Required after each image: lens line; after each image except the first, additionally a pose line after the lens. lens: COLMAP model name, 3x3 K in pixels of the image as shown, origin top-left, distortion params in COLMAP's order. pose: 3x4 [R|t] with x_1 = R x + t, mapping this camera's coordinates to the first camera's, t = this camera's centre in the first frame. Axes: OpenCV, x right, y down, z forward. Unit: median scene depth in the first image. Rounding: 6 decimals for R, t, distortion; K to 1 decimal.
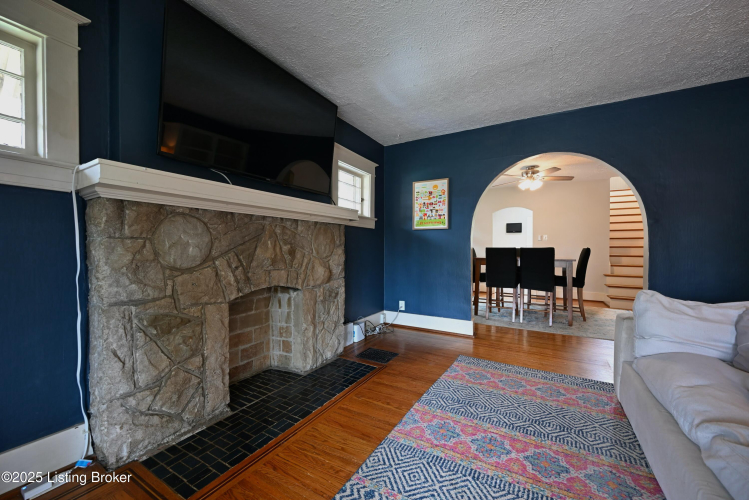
lens RADIAL K [[297.0, 0, 374.7], [0, 297.0, 251.8], [0, 0, 1]] dist [0.000825, 0.000543]
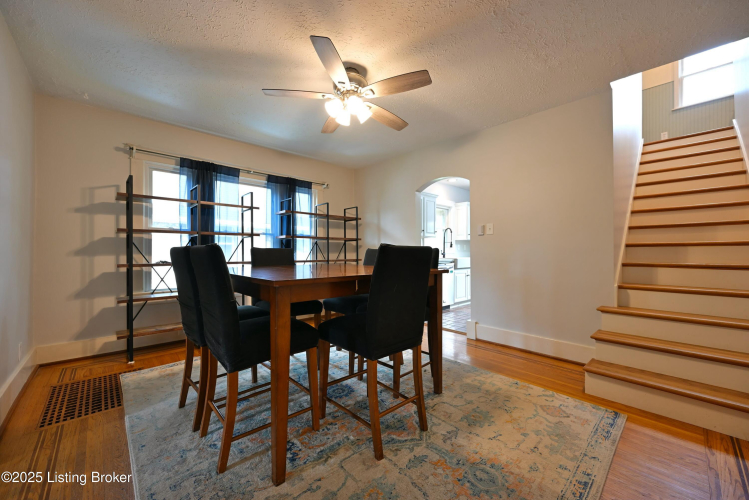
lens RADIAL K [[297.0, 0, 372.5], [0, 297.0, 254.4], [0, 0, 1]] dist [0.000825, 0.000543]
pose [[0.956673, -0.004058, -0.291137, 1.214200], [0.001746, 0.999965, -0.008200, 0.001143], [0.291160, 0.007336, 0.956646, 1.010242]]
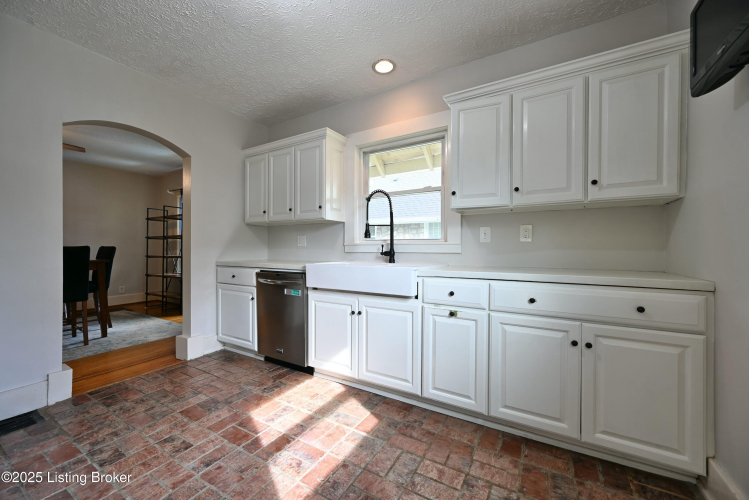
lens RADIAL K [[297.0, 0, 374.3], [0, 297.0, 249.9], [0, 0, 1]] dist [0.000825, 0.000543]
pose [[-0.020901, 0.004741, -0.999770, 1.975759], [-0.010443, 0.999933, 0.004960, -0.032874], [0.999727, 0.010545, -0.020850, 3.164665]]
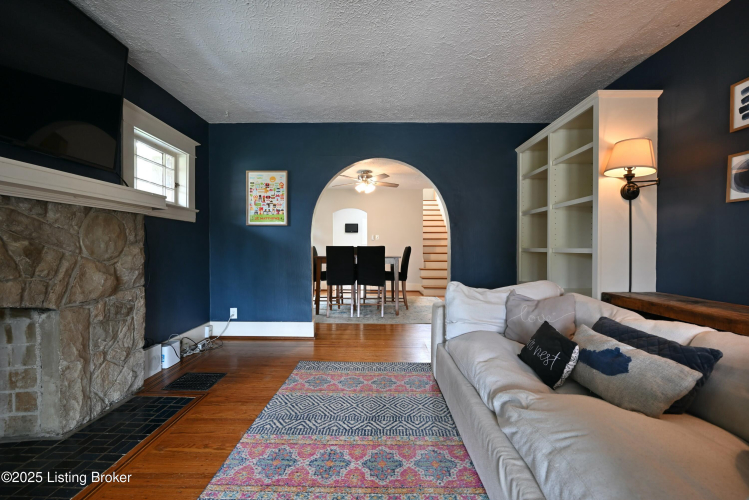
lens RADIAL K [[297.0, 0, 373.4], [0, 297.0, 251.2], [0, 0, 1]] dist [0.000825, 0.000543]
pose [[0.872180, -0.006729, 0.489139, 0.035962], [0.005668, 0.999977, 0.003651, 0.001268], [-0.489153, -0.000412, 0.872198, 0.077470]]
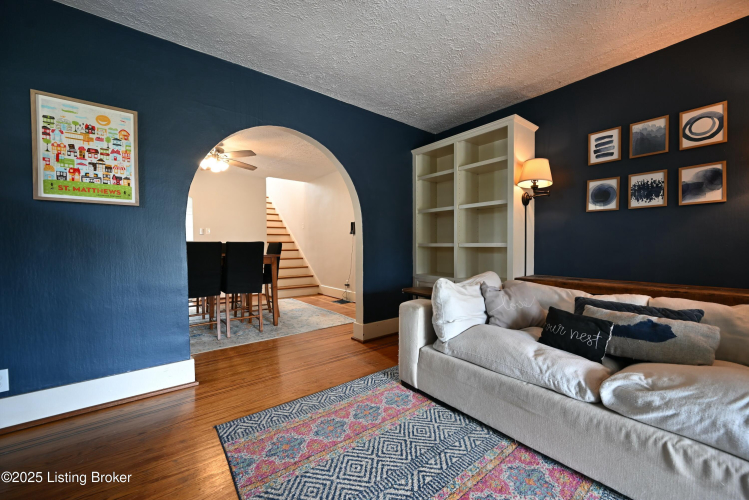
lens RADIAL K [[297.0, 0, 373.4], [0, 297.0, 251.6], [0, 0, 1]] dist [0.000825, 0.000543]
pose [[0.372960, -0.025802, 0.927489, -0.128464], [0.014798, 0.999652, 0.021859, 0.000587], [-0.927729, 0.005572, 0.373212, 0.514967]]
